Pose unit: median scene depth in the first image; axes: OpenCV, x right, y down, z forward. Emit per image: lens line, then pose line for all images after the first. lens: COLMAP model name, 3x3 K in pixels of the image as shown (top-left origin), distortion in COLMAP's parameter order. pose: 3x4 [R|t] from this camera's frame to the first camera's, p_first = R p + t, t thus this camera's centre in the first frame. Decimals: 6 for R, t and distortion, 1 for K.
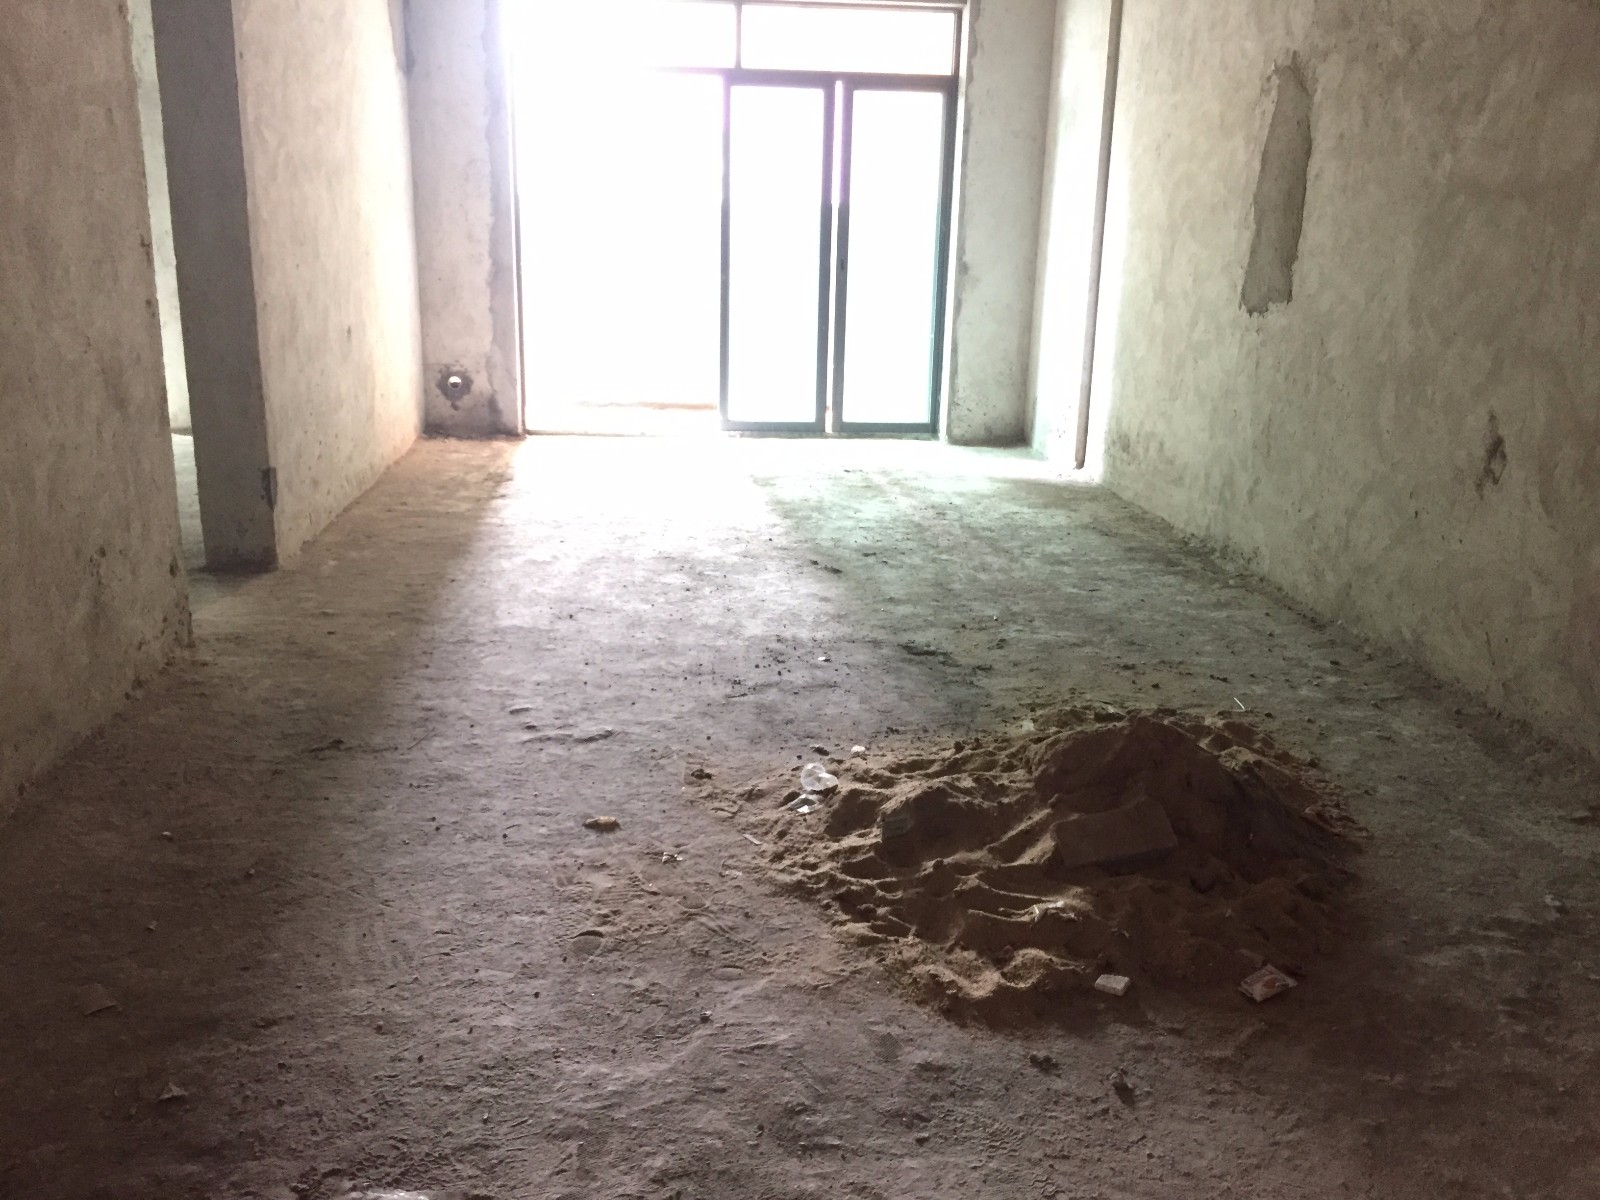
lens RADIAL K [[1402.3, 0, 796.3], [0, 1402.3, 601.8], [0, 0, 1]] dist [0.084775, -0.027679]
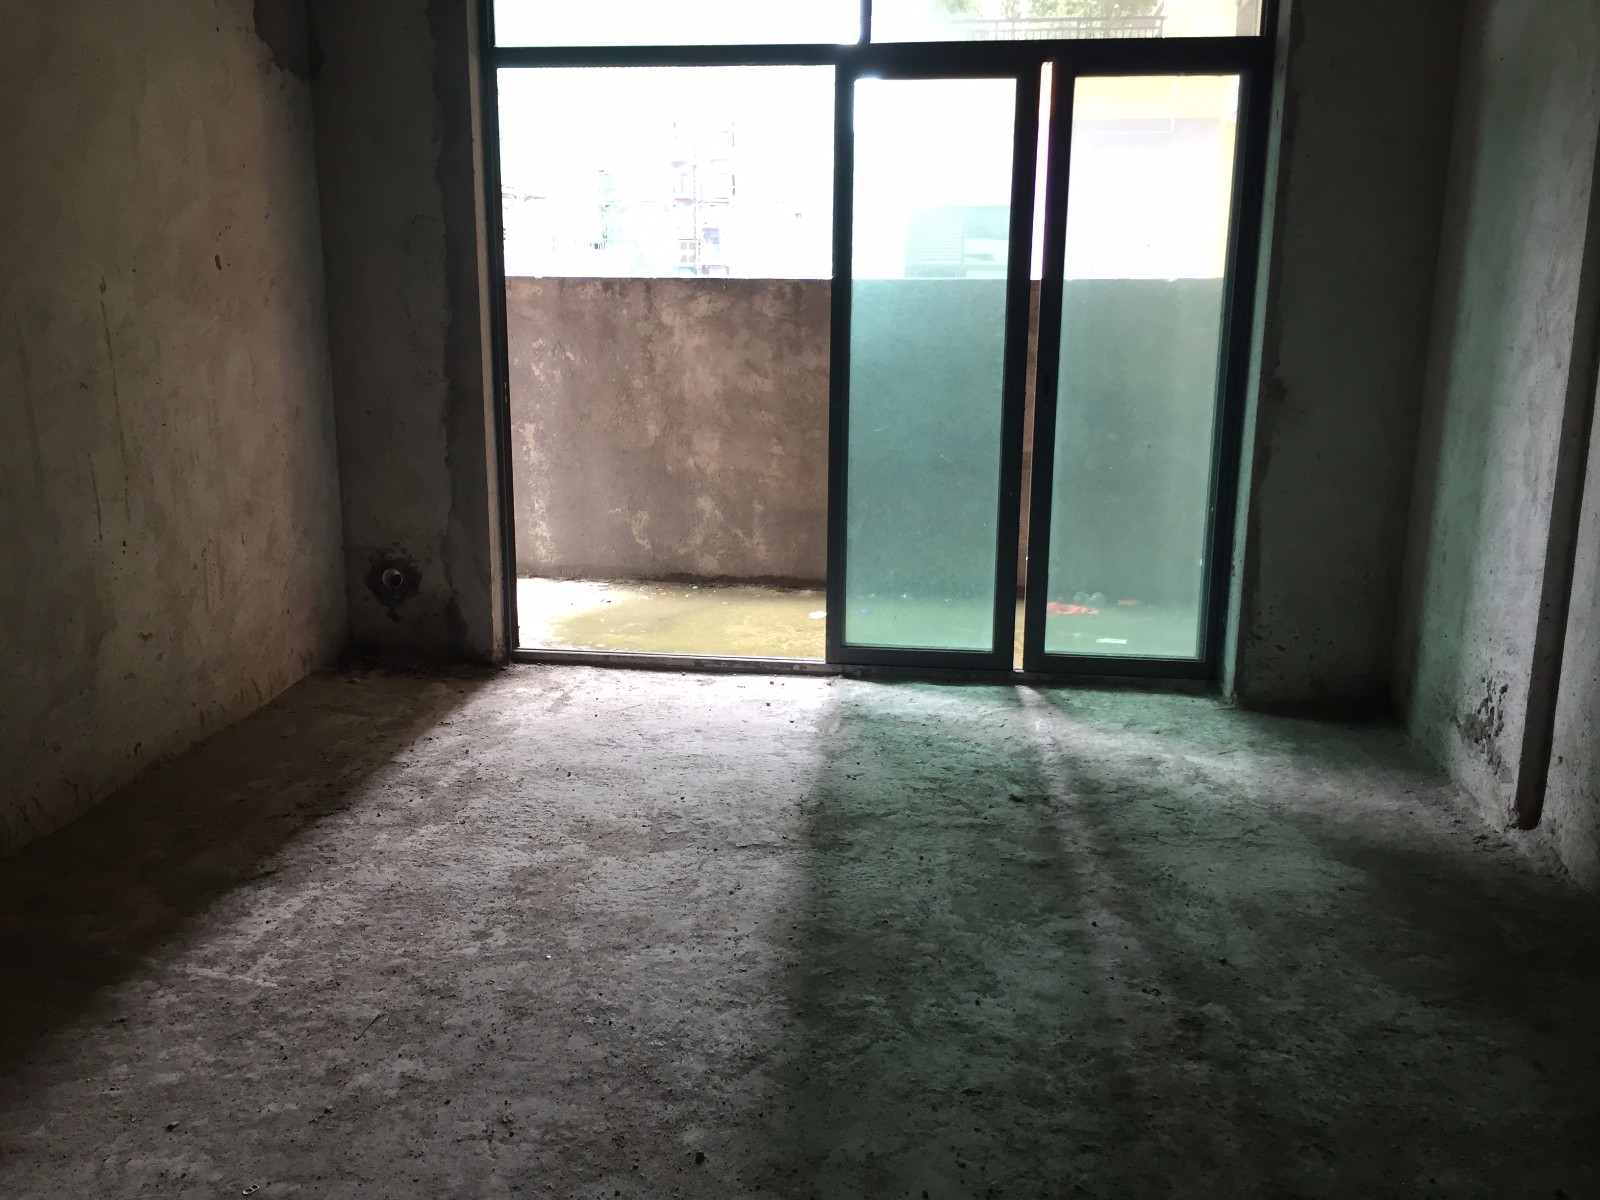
lens RADIAL K [[1402.3, 0, 801.2], [0, 1402.3, 595.1], [0, 0, 1]] dist [0.084775, -0.027679]
pose [[0.977371, 0.033811, -0.208813, 0.057741], [-0.046053, 0.997476, -0.054043, -0.123106], [0.206459, 0.062437, 0.976461, 0.442651]]
